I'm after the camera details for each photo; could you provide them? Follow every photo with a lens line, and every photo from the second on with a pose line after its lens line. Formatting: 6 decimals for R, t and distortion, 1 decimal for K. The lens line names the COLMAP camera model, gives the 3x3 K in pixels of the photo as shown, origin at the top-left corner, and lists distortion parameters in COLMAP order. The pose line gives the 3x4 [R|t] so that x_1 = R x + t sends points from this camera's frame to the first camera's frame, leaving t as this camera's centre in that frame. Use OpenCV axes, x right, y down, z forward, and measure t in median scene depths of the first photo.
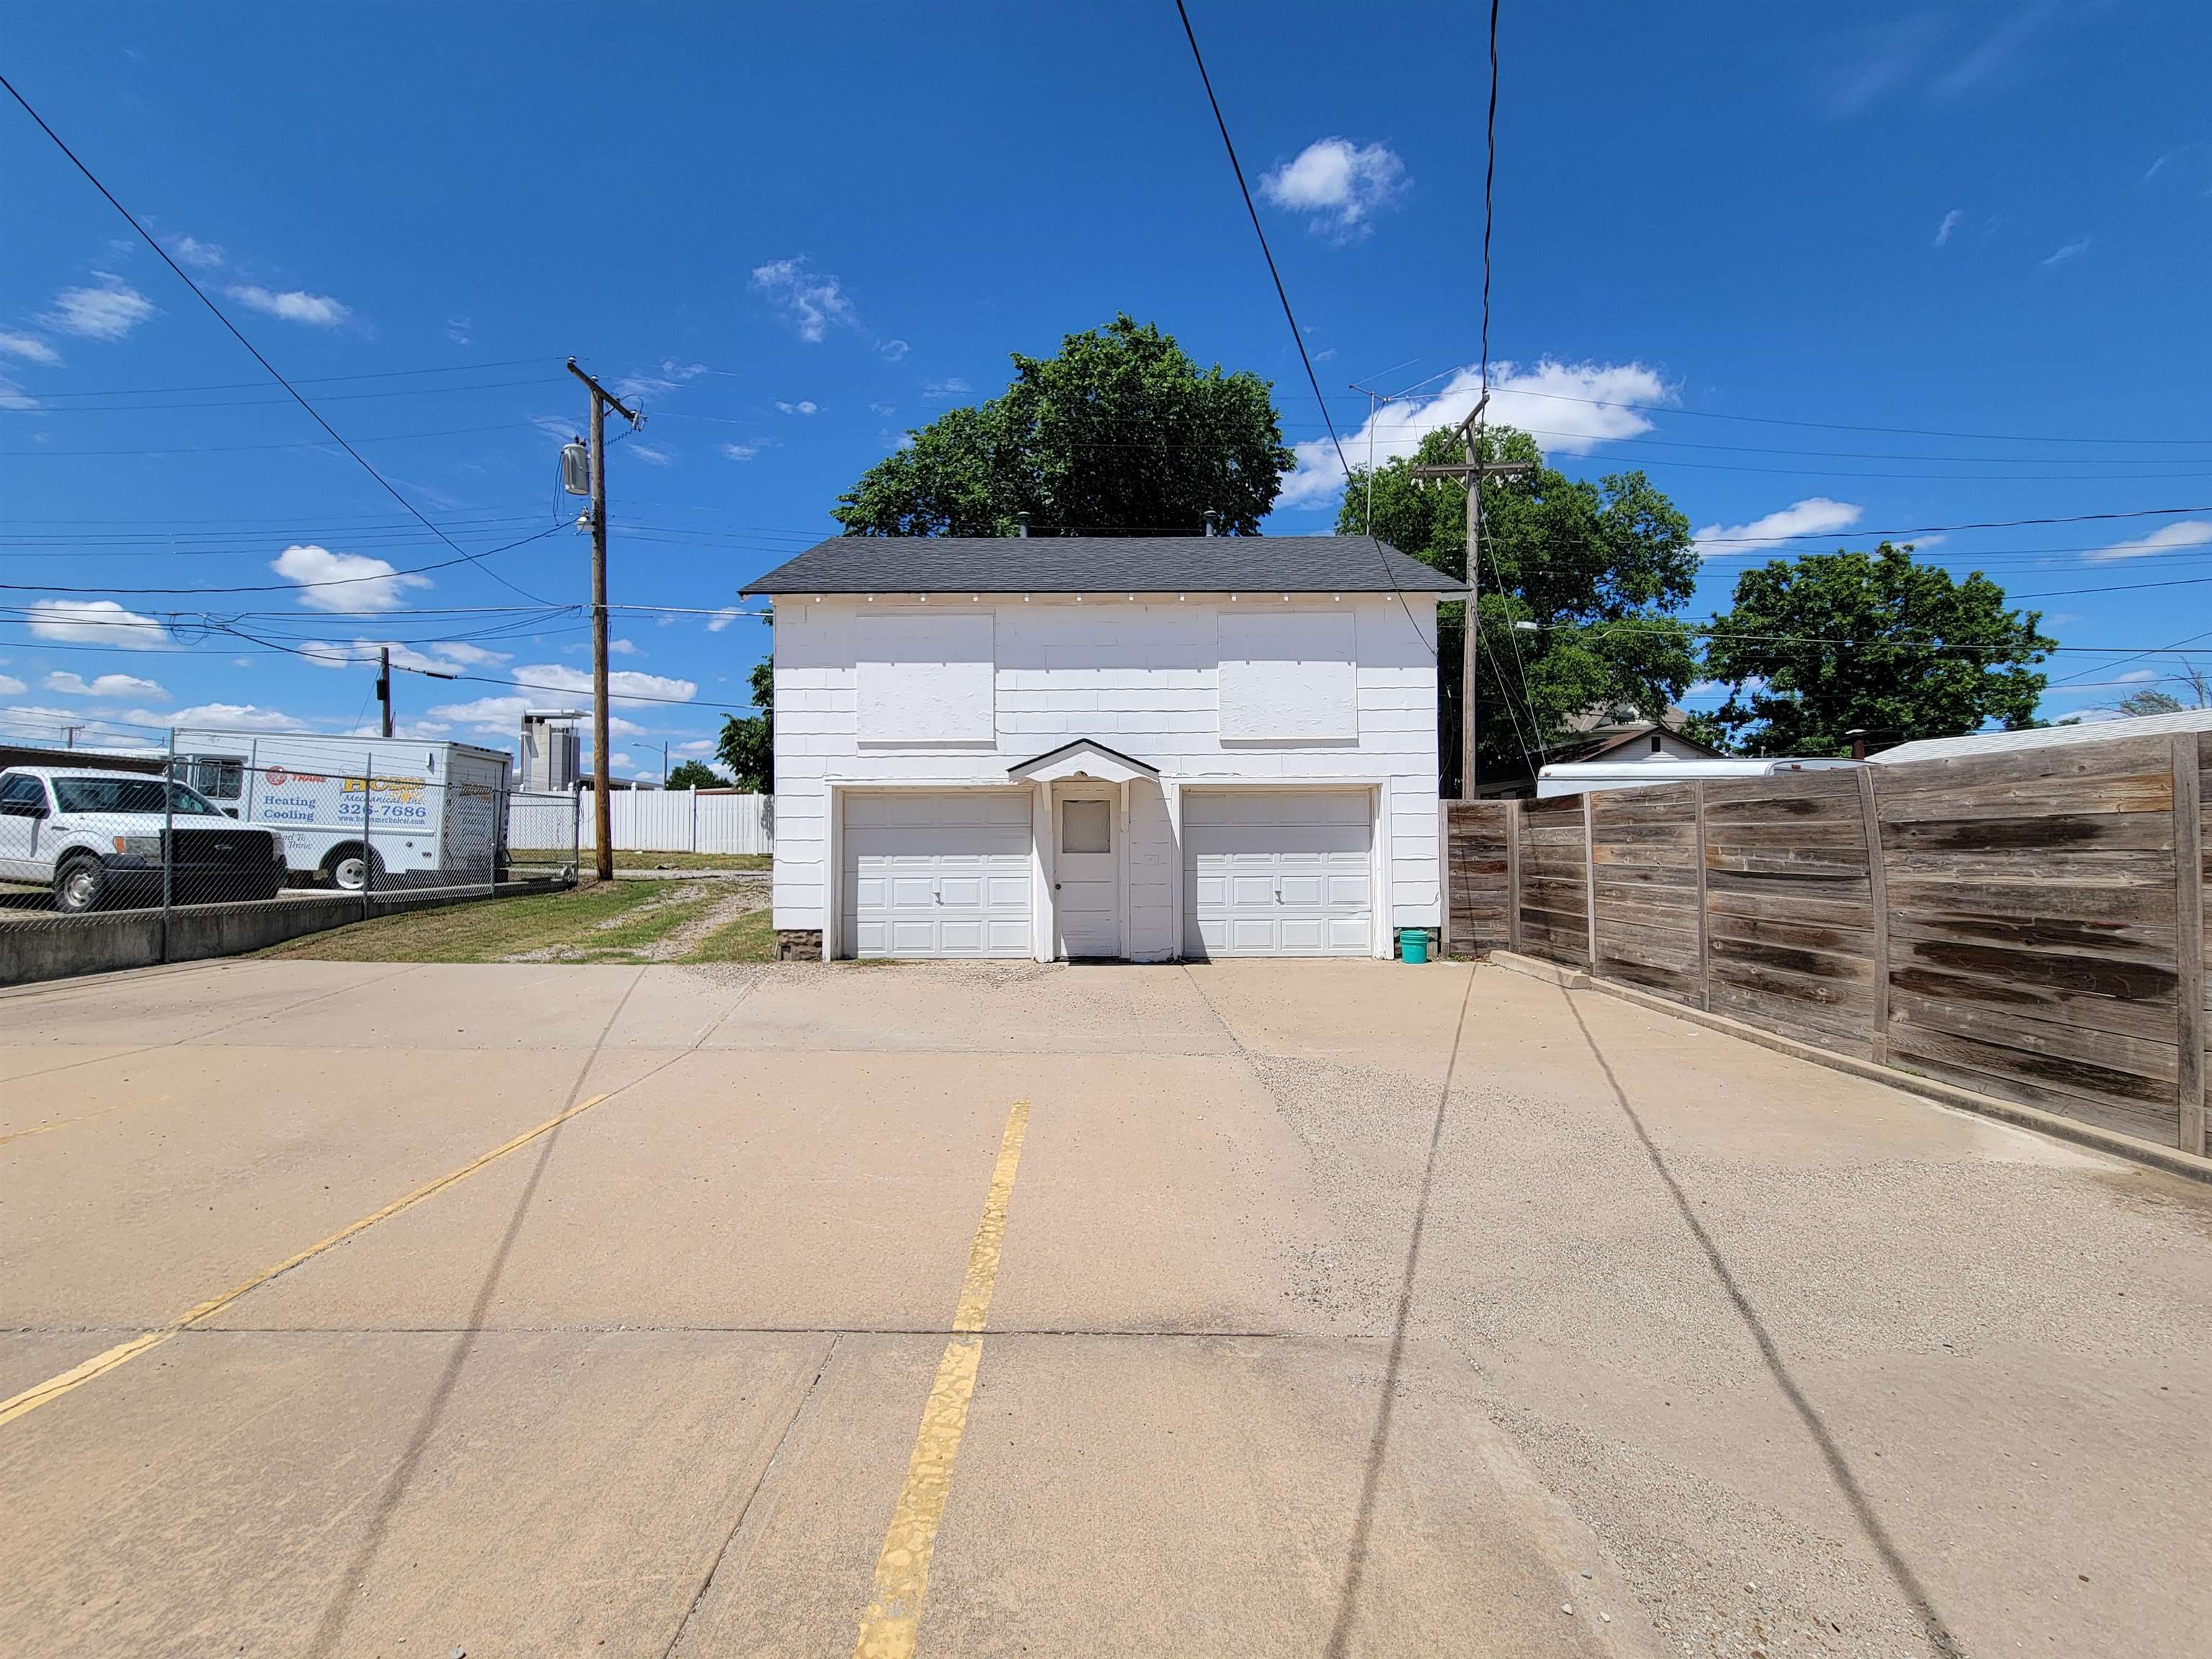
lens RADIAL K [[902.0, 0, 1100.4], [0, 902.0, 817.9], [0, 0, 1]] dist [-0.001241, -0.000321]
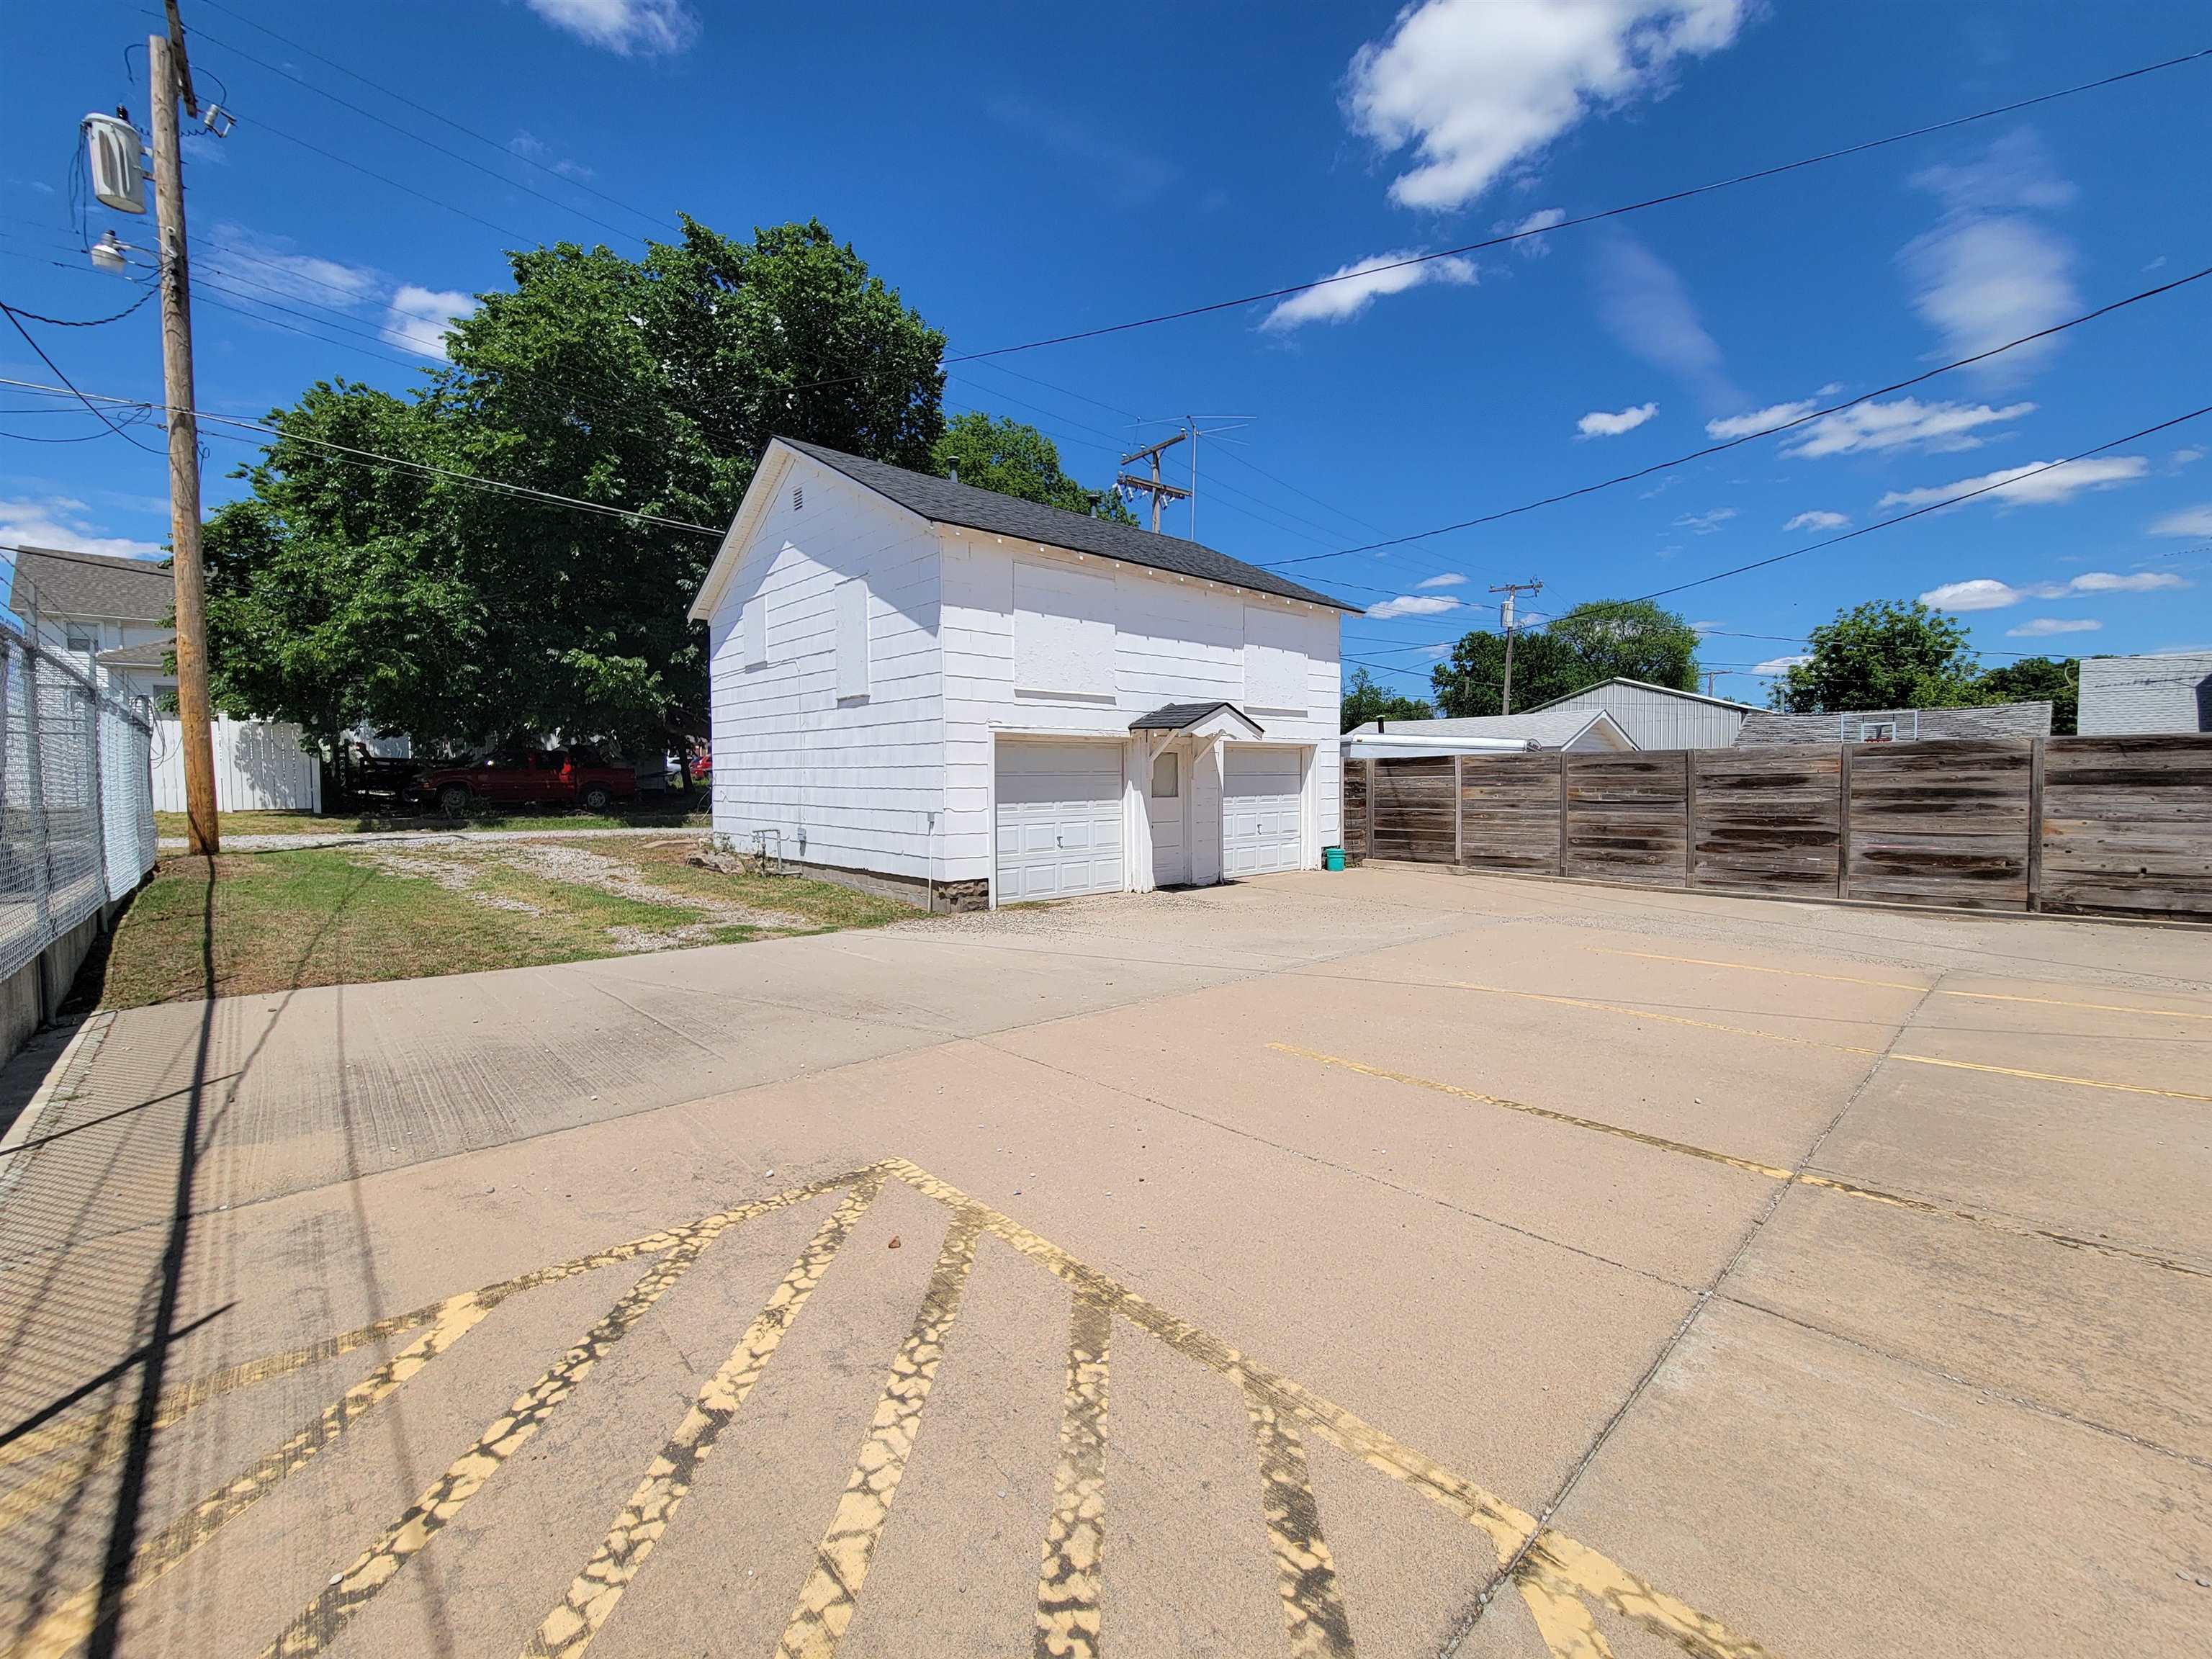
lens RADIAL K [[902.0, 0, 1100.4], [0, 902.0, 817.9], [0, 0, 1]] dist [-0.001241, -0.000321]
pose [[0.744653, -0.028611, 0.666839, -0.872837], [-0.011522, 0.998381, 0.055703, 0.001269], [-0.667353, -0.049163, 0.743117, 0.186583]]
